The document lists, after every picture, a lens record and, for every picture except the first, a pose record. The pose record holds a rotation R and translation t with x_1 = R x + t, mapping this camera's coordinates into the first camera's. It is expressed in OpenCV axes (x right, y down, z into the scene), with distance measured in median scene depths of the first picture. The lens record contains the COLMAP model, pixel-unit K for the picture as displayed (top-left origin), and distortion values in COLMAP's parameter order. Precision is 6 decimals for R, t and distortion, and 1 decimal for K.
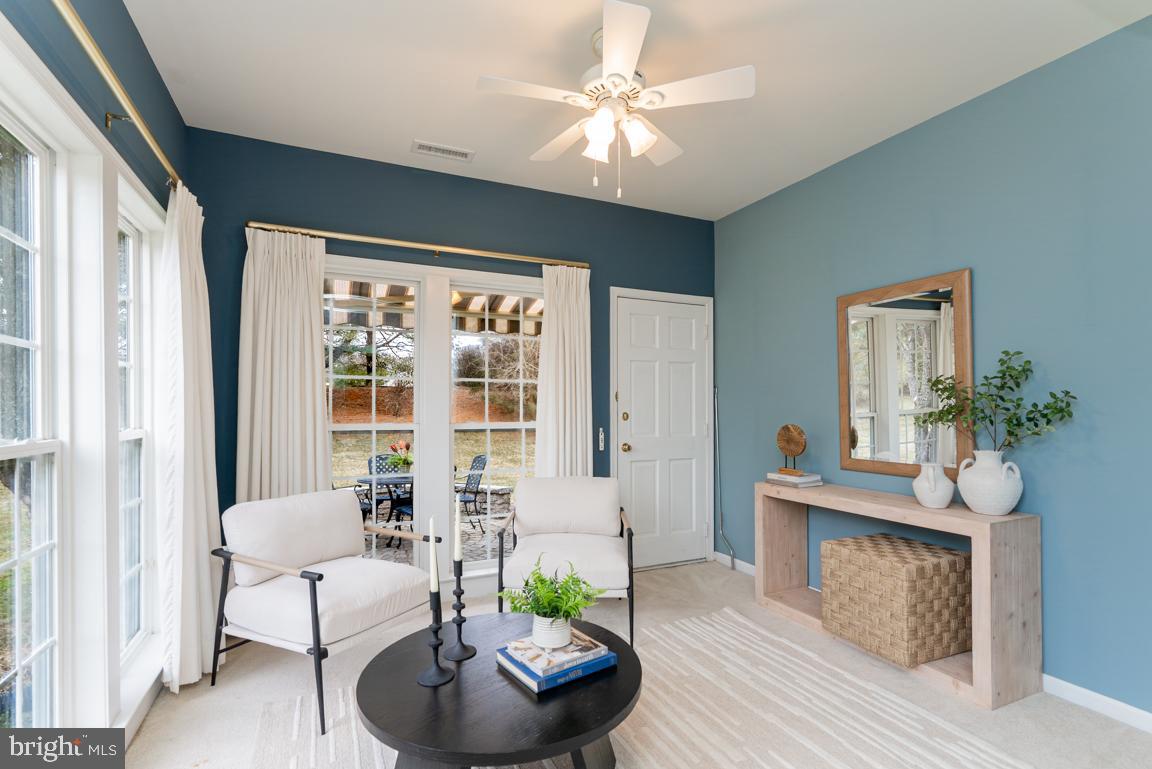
lens RADIAL K [[543.6, 0, 574.5], [0, 543.6, 402.2], [0, 0, 1]] dist [-0.002297, -0.000048]
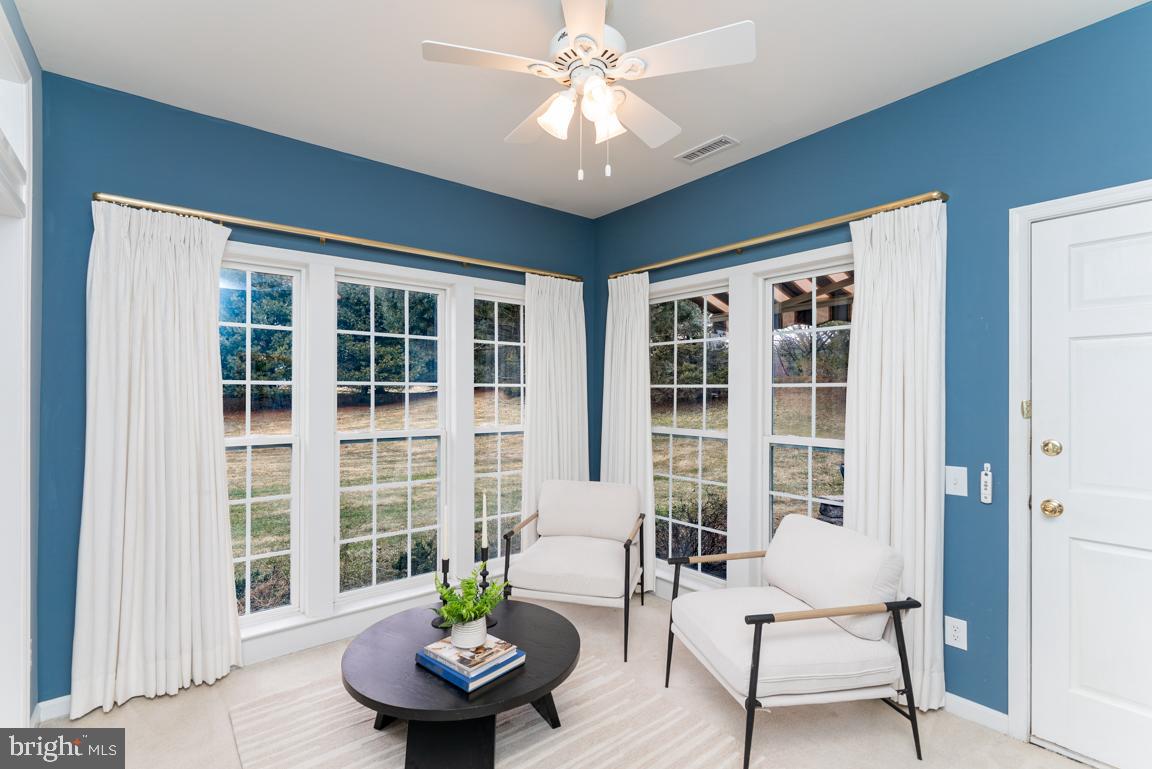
lens RADIAL K [[527.8, 0, 573.4], [0, 527.8, 391.8], [0, 0, 1]] dist [0.000345, 0.000661]
pose [[0.236755, -0.000668, -0.971569, 0.849202], [0.003389, 0.999994, 0.000138, -0.052439], [0.971564, -0.003325, 0.236755, 0.771267]]
